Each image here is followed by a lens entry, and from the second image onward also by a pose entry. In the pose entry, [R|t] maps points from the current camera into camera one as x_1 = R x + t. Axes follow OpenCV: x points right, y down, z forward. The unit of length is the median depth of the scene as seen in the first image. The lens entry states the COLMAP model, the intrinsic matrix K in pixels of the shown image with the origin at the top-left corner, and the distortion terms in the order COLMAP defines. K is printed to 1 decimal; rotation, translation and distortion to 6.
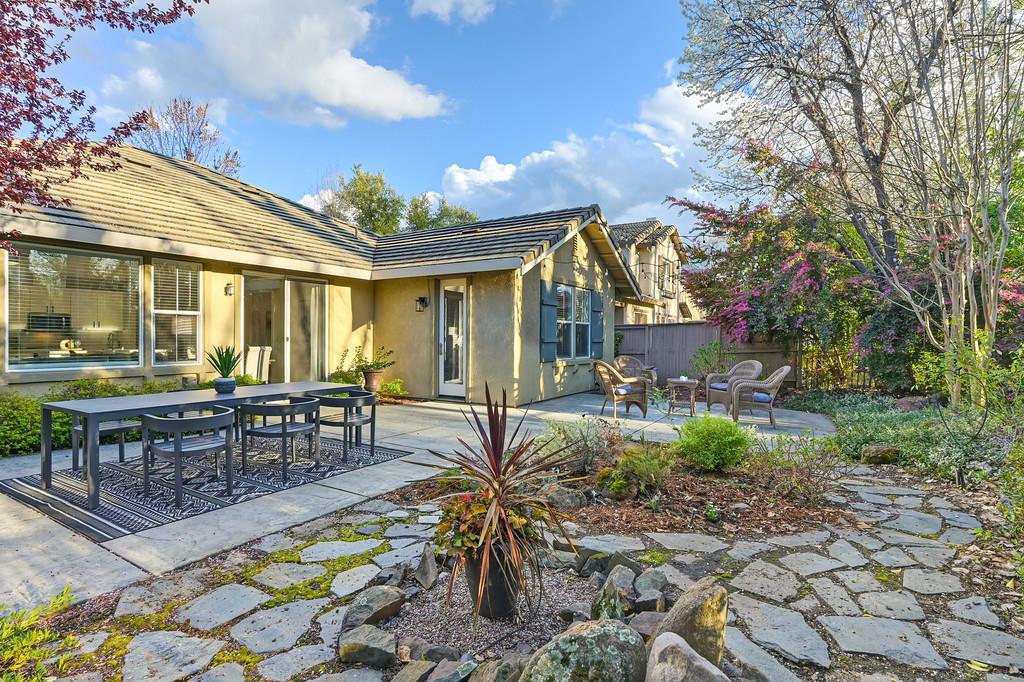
lens RADIAL K [[505.5, 0, 512.0], [0, 505.5, 341.0], [0, 0, 1]] dist [-0.002663, 0.000270]
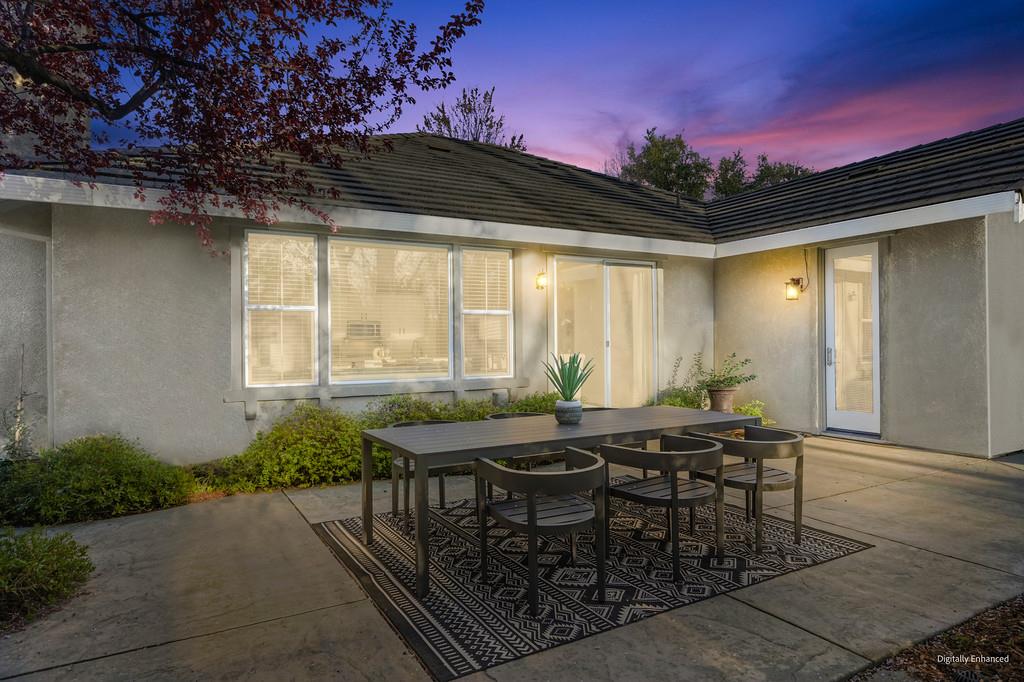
lens RADIAL K [[611.3, 0, 515.2], [0, 611.3, 340.4], [0, 0, 1]] dist [-0.004797, 0.000117]
pose [[0.879078, -0.015283, -0.476432, -0.222042], [0.010749, 0.999867, -0.012241, 0.001262], [0.476556, 0.005640, 0.879126, 0.230099]]
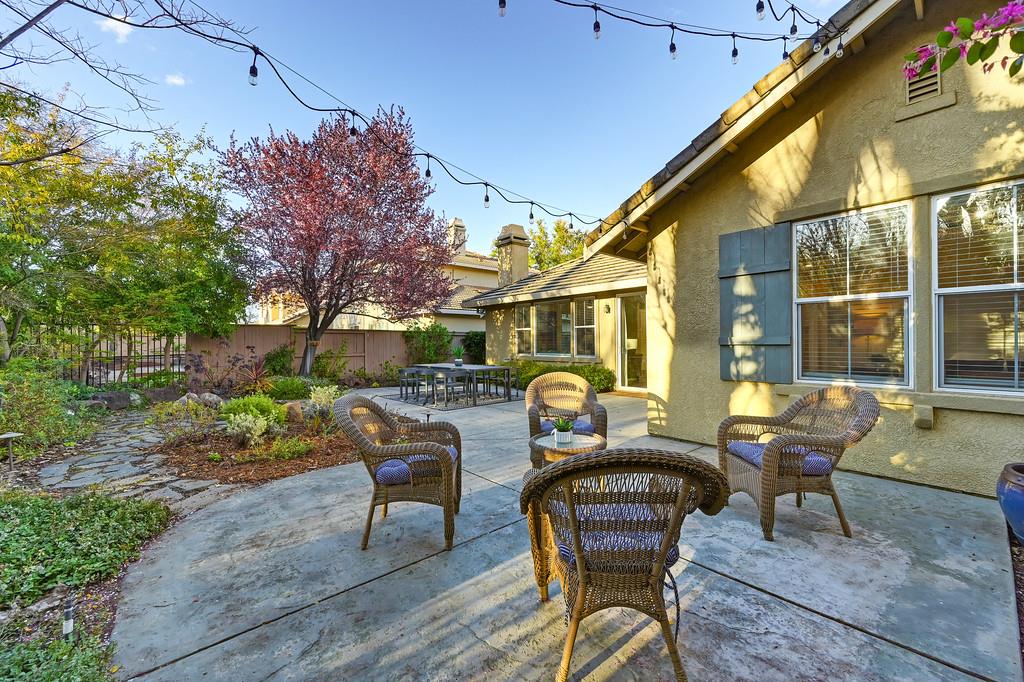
lens RADIAL K [[403.0, 0, 512.0], [0, 403.0, 341.0], [0, 0, 1]] dist [-0.002306, 0.000143]
pose [[-0.291862, -0.008629, -0.956422, 1.007333], [-0.002942, 0.999963, -0.008124, 0.005747], [0.956456, 0.000443, -0.291876, 1.617195]]
